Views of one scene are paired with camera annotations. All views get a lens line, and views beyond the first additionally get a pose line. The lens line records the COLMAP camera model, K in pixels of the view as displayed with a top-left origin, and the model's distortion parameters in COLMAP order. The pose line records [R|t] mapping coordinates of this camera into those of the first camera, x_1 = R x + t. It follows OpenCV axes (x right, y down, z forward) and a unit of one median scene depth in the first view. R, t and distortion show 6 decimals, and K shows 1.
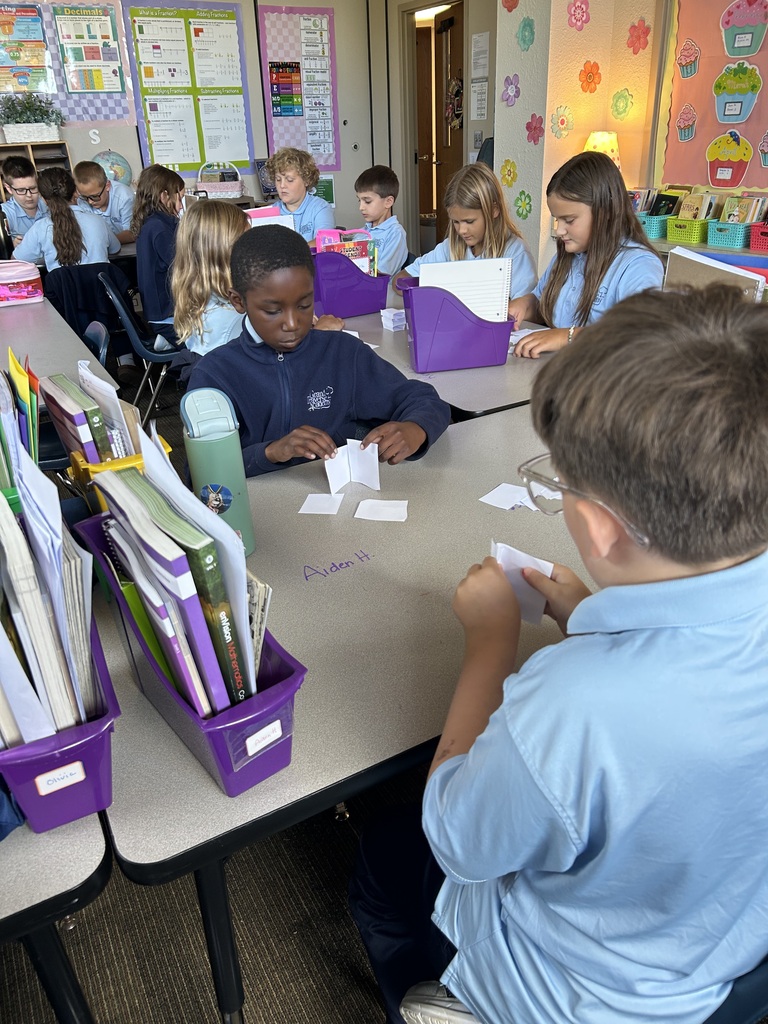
lens RADIAL K [[778.5, 0, 384.0], [0, 778.5, 512.0], [0, 0, 1]] dist [0.074900, -0.070633]
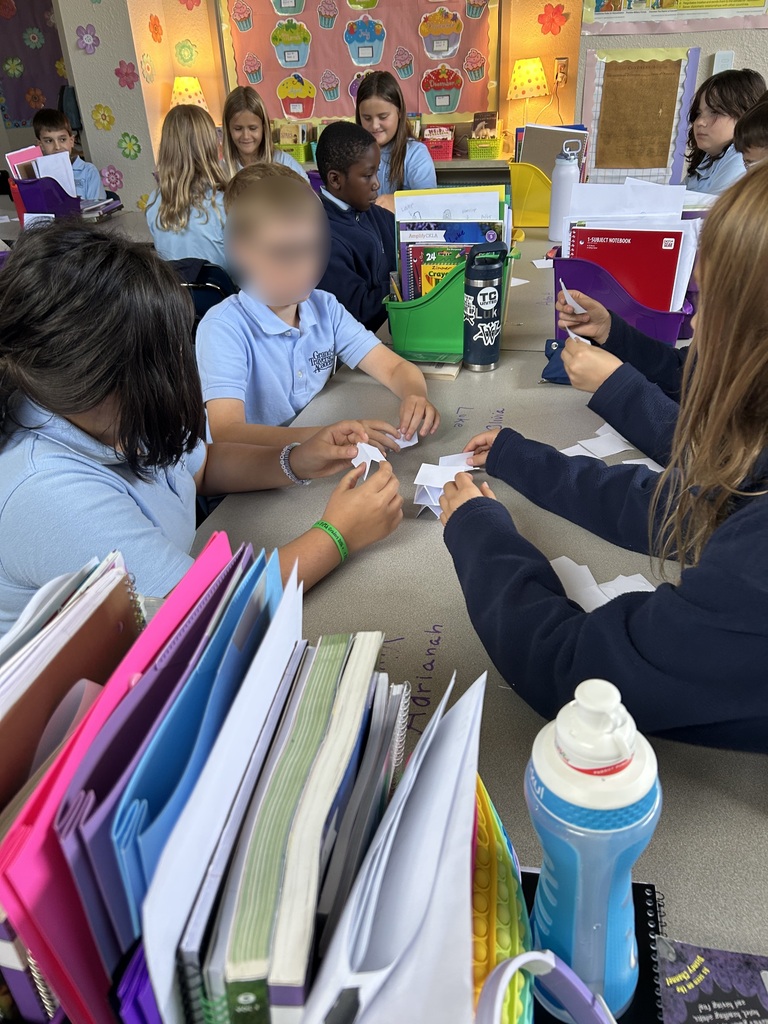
lens RADIAL K [[778.5, 0, 384.0], [0, 778.5, 512.0], [0, 0, 1]] dist [0.074900, -0.070633]
pose [[0.699733, -0.354239, 0.620393, -0.483391], [0.335724, 0.929594, 0.152131, 0.038402], [-0.630605, 0.101830, 0.769395, -0.020892]]
